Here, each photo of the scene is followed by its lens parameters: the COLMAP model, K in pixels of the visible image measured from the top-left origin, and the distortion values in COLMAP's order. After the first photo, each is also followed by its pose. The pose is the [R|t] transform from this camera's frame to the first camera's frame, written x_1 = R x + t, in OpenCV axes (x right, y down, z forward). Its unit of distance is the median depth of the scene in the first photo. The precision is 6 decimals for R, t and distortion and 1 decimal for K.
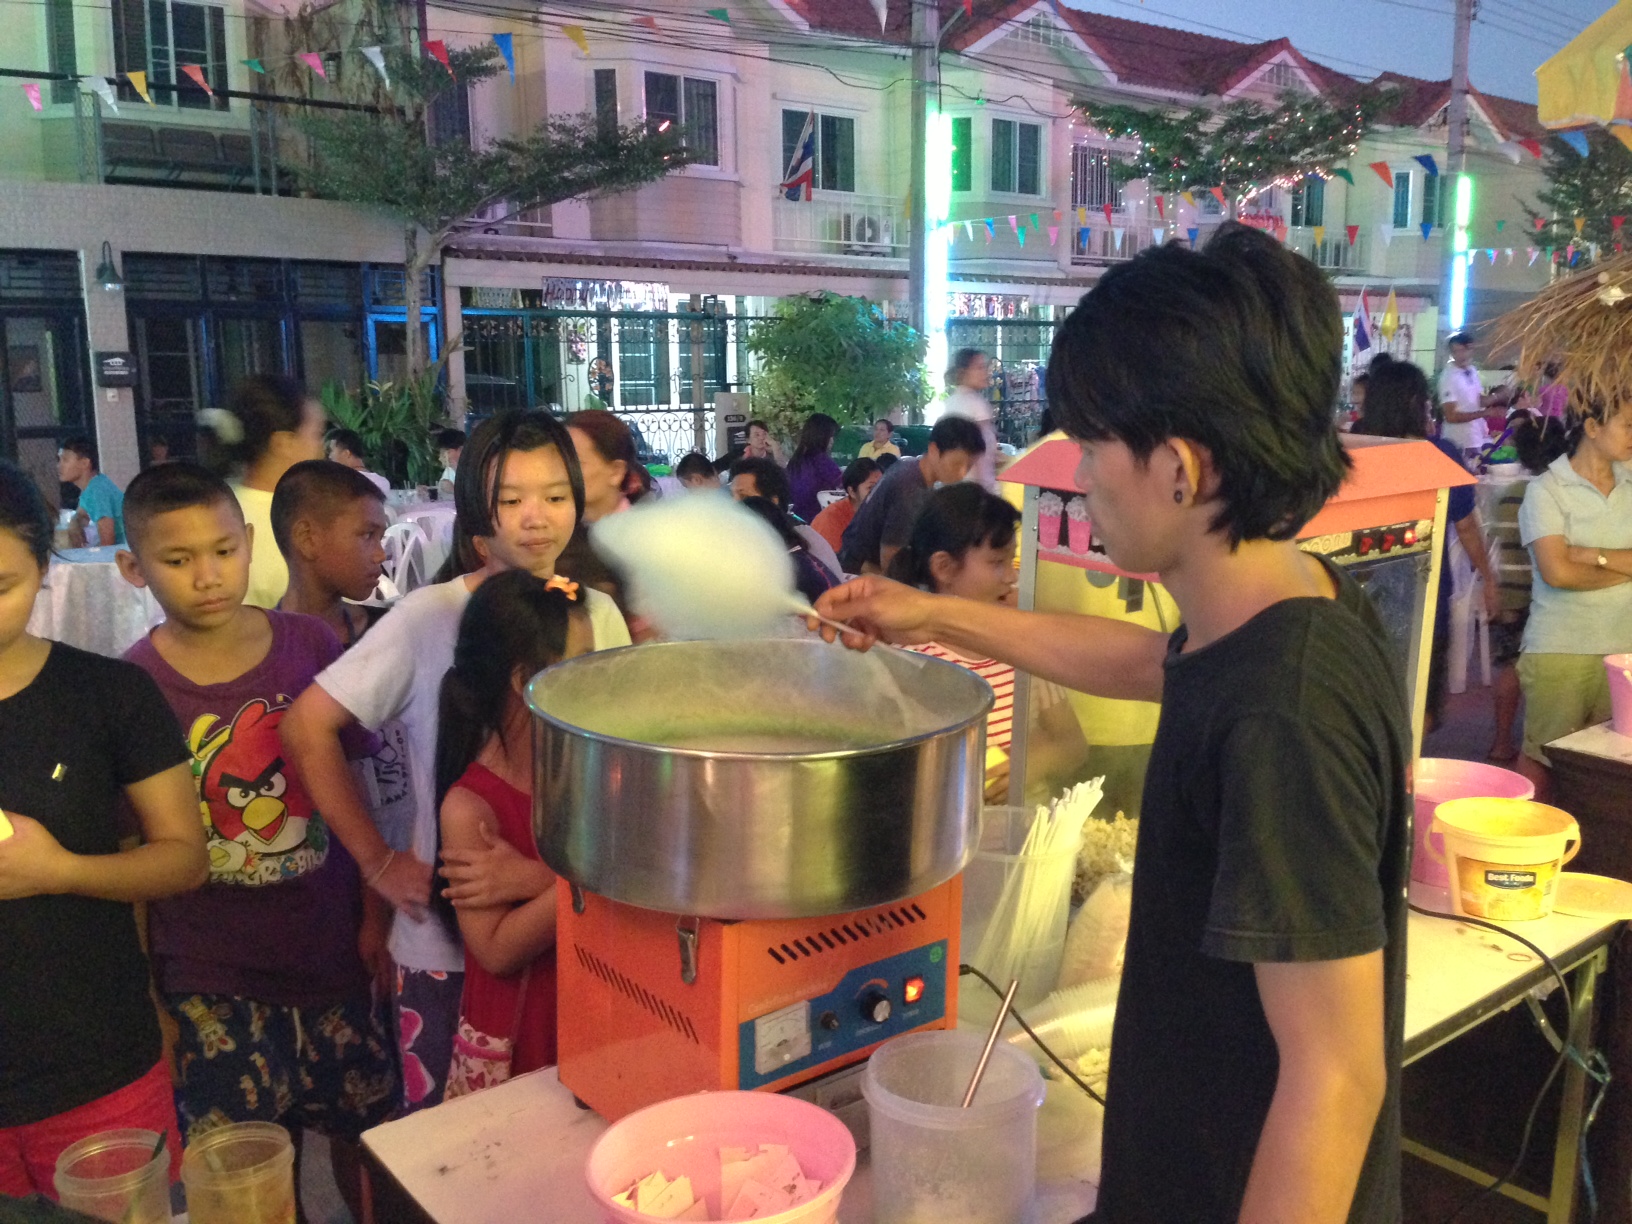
lens RADIAL K [[1400.4, 0, 816.0], [0, 1400.4, 612.0], [0, 0, 1]] dist [0.180873, -0.326257]
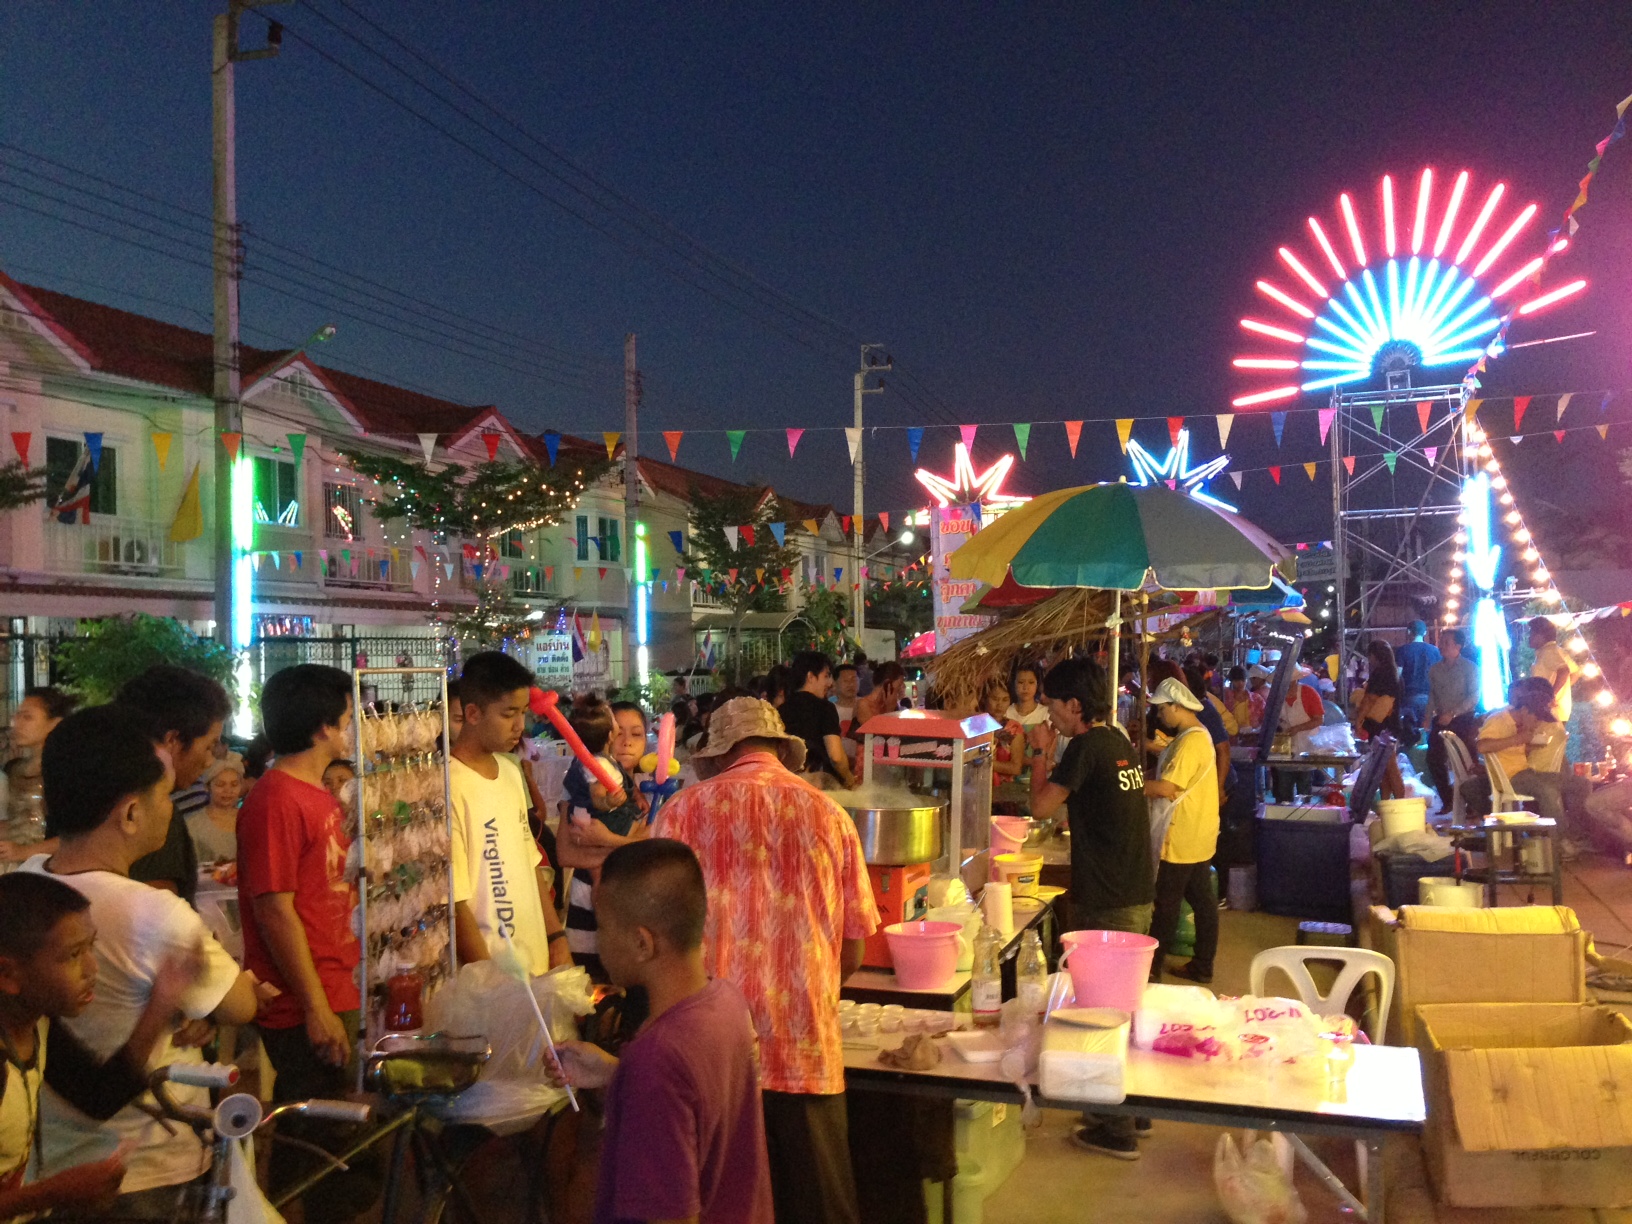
lens RADIAL K [[1554.1, 0, 816.0], [0, 1554.1, 612.0], [0, 0, 1]] dist [-0.071302, 0.011150]
pose [[0.814150, -0.001559, 0.580652, -0.215432], [0.122643, 0.977898, -0.169336, 0.020860], [-0.567555, 0.209078, 0.796347, -0.155505]]
